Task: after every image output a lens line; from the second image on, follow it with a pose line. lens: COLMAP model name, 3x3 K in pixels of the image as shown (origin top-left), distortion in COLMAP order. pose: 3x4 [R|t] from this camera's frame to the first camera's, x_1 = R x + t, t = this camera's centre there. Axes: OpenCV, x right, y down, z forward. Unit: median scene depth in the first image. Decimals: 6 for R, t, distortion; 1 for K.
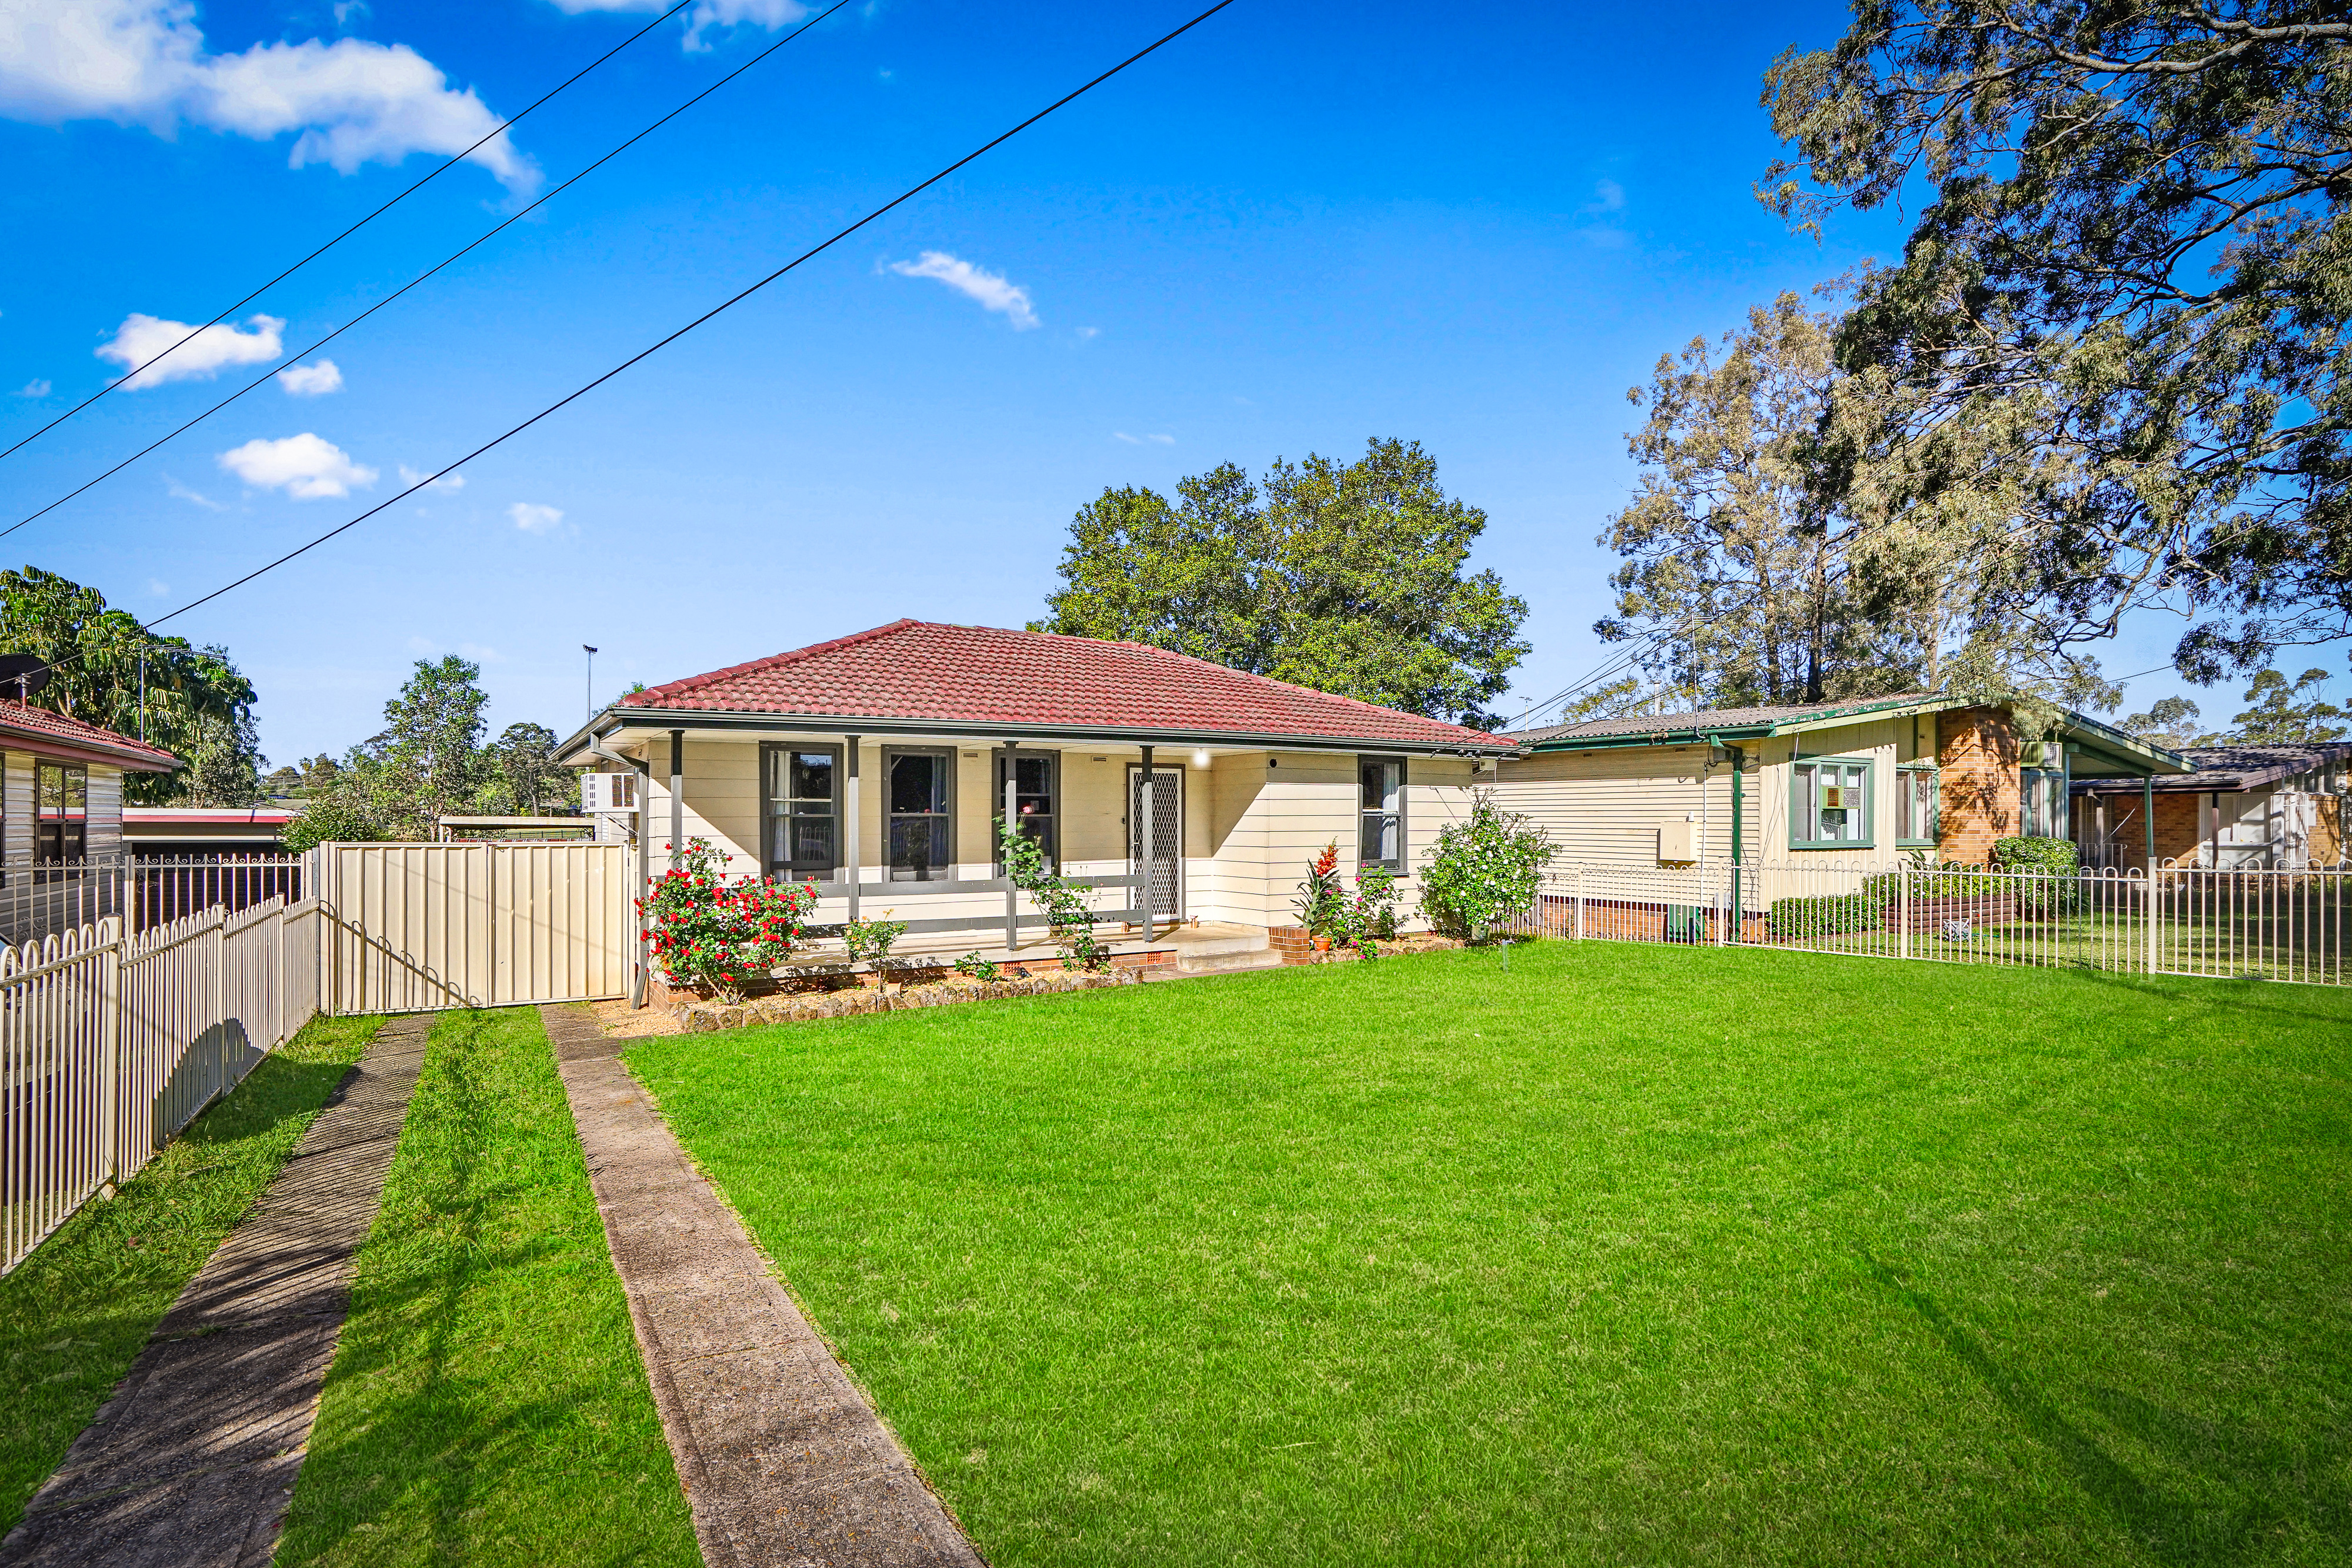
lens RADIAL K [[1139.0, 0, 1196.6], [0, 1139.0, 834.4], [0, 0, 1]] dist [0.000876, 0.000357]
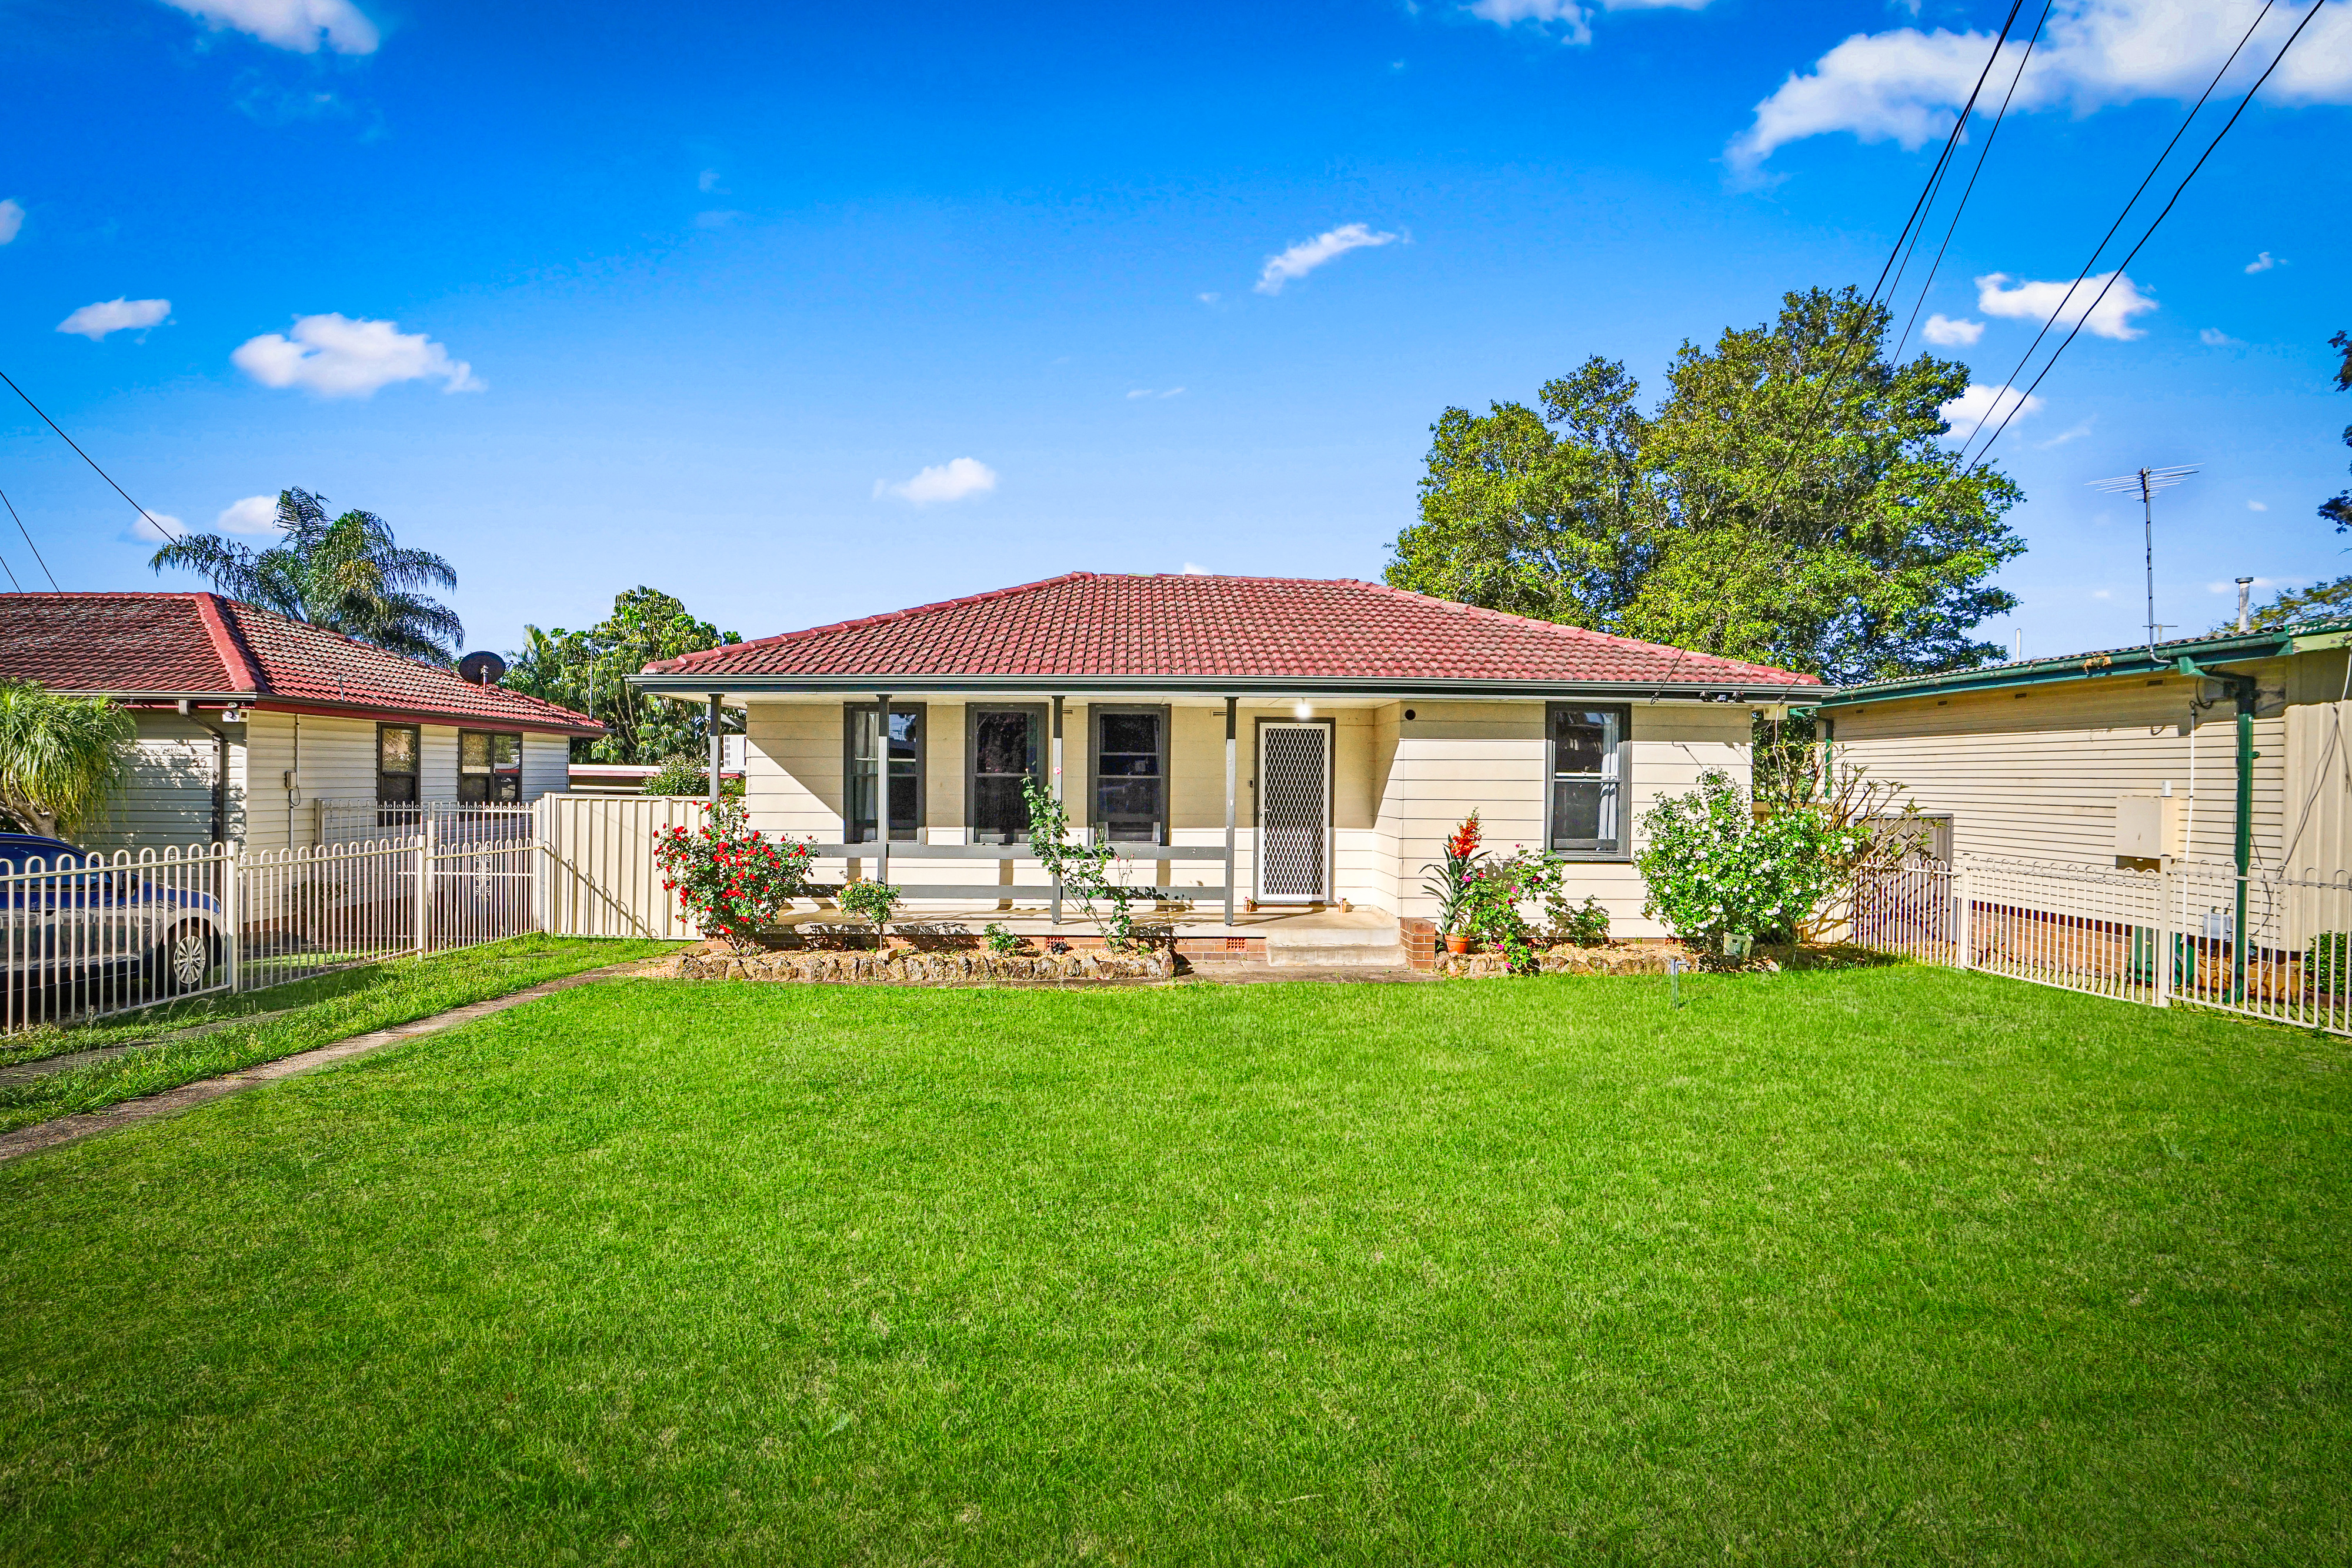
lens RADIAL K [[1156.0, 0, 1176.0], [0, 1156.0, 784.0], [0, 0, 1]] dist [-0.006915, -0.000127]
pose [[0.862907, 0.011916, -0.505222, 0.332668], [-0.017432, 0.999829, -0.006193, -0.005512], [0.505062, 0.014151, 0.862967, 0.208058]]
